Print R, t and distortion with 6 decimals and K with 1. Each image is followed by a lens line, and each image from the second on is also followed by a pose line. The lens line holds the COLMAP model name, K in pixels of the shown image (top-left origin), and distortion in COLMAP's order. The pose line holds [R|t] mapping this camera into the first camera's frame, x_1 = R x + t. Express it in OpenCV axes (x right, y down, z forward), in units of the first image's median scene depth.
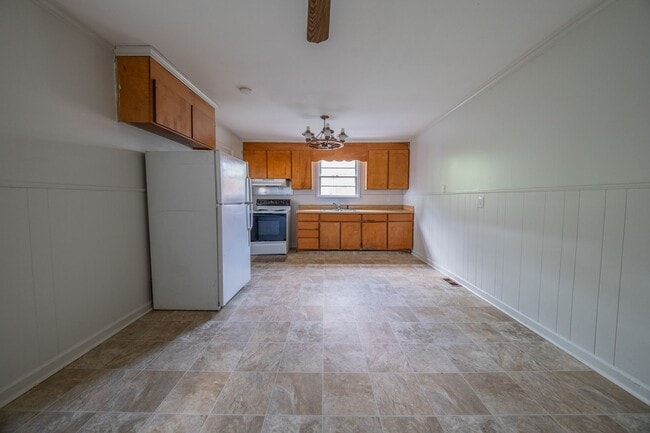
lens RADIAL K [[222.3, 0, 323.1], [0, 222.3, 210.9], [0, 0, 1]] dist [0.007772, -0.002664]
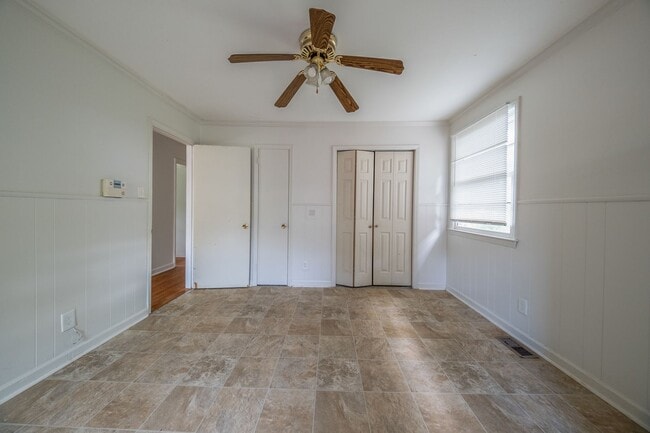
lens RADIAL K [[222.3, 0, 324.7], [0, 222.3, 210.2], [0, 0, 1]] dist [0.007772, -0.002664]
pose [[-0.999802, -0.008127, 0.018158, -0.016886], [-0.007030, 0.998193, 0.059679, -0.031481], [-0.018611, 0.059539, -0.998052, 0.560651]]
